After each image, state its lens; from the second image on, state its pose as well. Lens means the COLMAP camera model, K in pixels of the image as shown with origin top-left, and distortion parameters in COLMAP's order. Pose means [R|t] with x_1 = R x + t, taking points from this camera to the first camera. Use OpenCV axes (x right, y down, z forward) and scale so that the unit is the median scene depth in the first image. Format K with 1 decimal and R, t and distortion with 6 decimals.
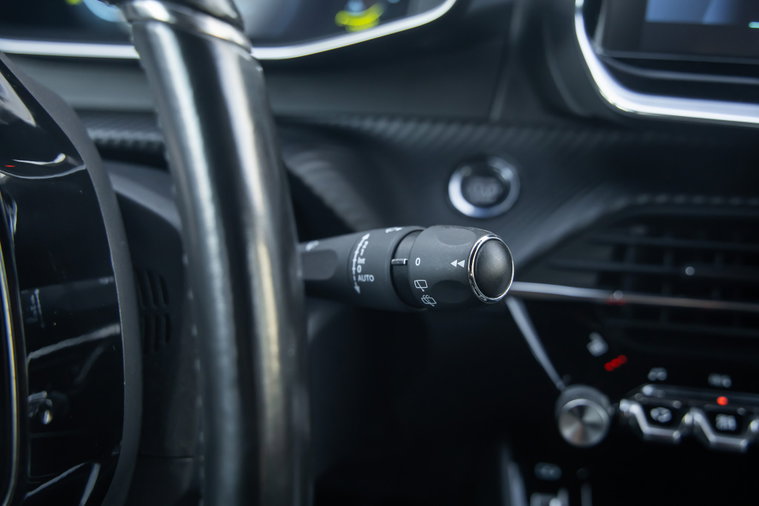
lens RADIAL K [[940.8, 0, 379.5], [0, 940.8, 253.0], [0, 0, 1]] dist [0.009661, 0.010312]
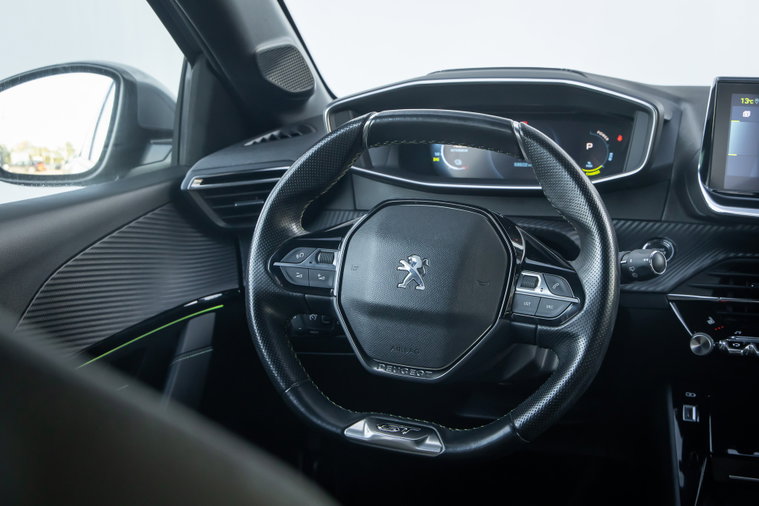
lens RADIAL K [[1151.6, 0, 379.5], [0, 1151.6, 253.0], [0, 0, 1]] dist [0.009371, 0.031655]
pose [[0.989585, 0.018657, -0.142737, -0.147354], [-0.038431, 0.989817, -0.137062, 0.337023], [0.138726, 0.141120, 0.980225, -1.732570]]
